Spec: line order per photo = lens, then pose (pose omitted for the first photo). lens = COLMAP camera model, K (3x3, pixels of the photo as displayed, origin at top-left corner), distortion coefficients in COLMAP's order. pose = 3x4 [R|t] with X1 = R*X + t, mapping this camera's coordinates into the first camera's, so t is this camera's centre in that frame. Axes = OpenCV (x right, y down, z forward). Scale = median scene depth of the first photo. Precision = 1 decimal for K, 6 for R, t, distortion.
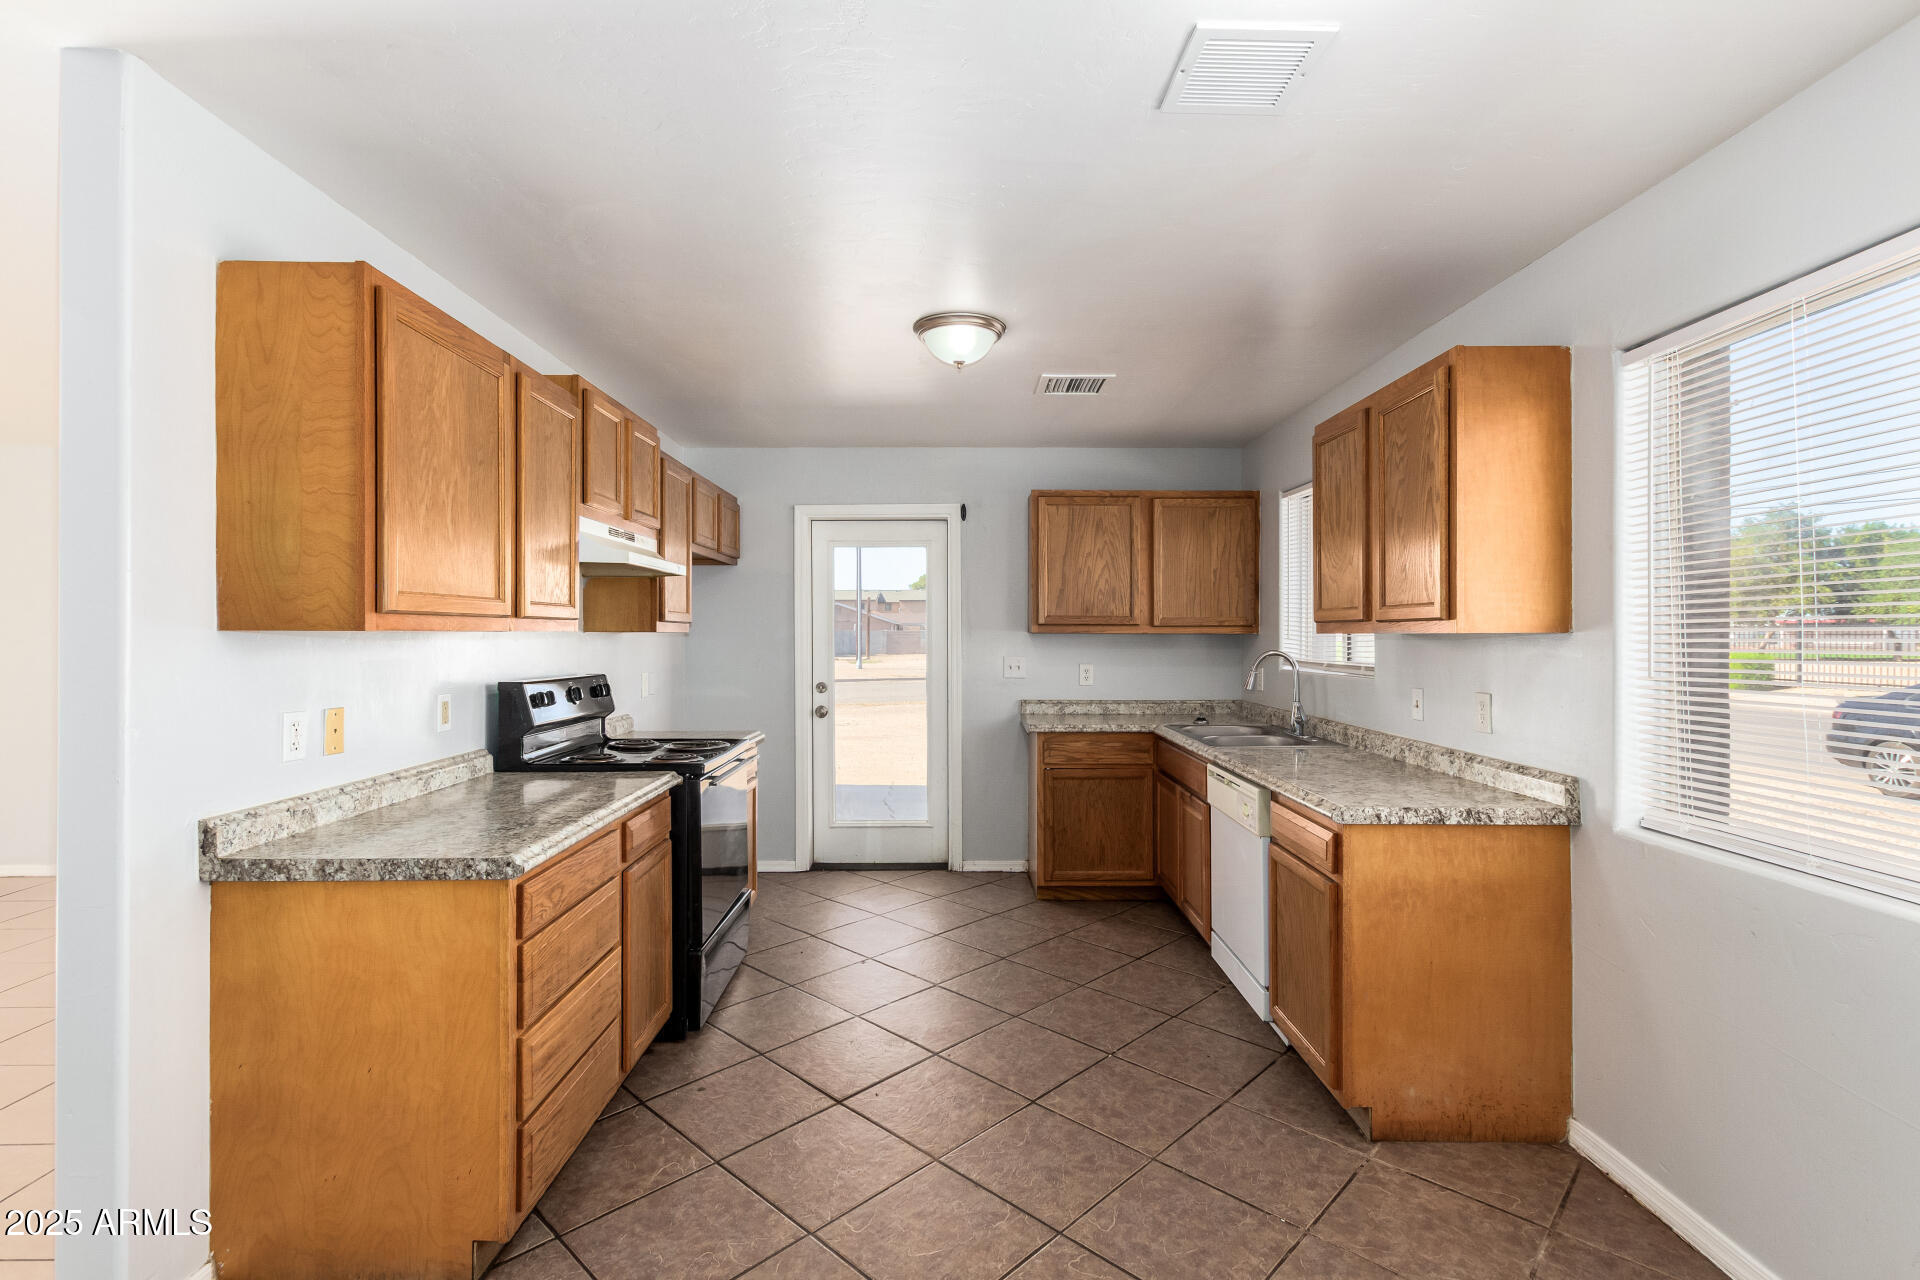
lens RADIAL K [[896.3, 0, 951.9], [0, 896.3, 636.0], [0, 0, 1]] dist [0.006711, -0.002874]
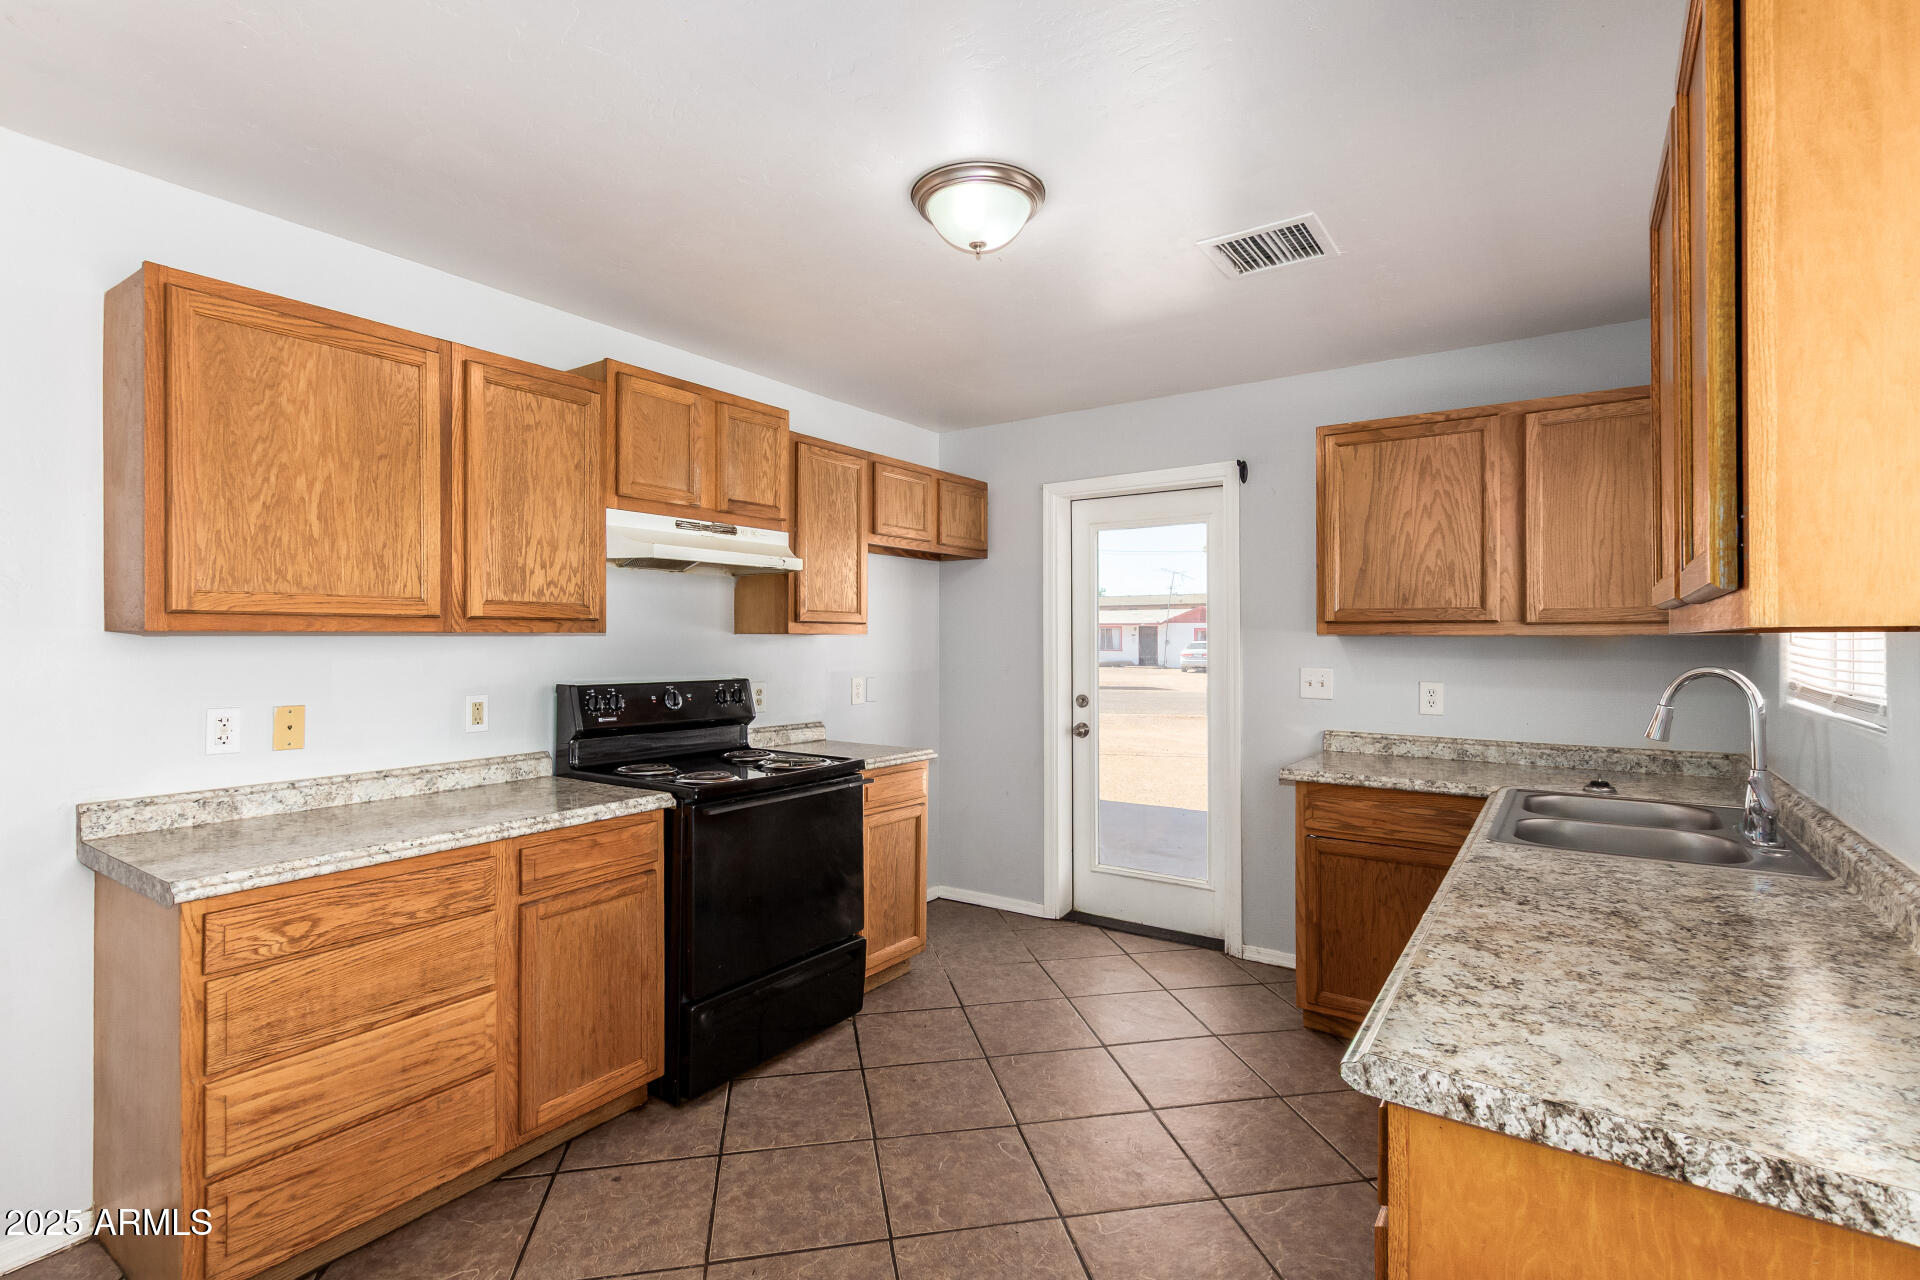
lens RADIAL K [[896.3, 0, 944.4], [0, 896.3, 634.6], [0, 0, 1]] dist [0.006711, -0.002874]
pose [[0.817628, -0.001623, -0.575745, 0.270390], [-0.001658, 0.999985, -0.005173, 0.000746], [0.575745, 0.005185, 0.817613, 0.290342]]
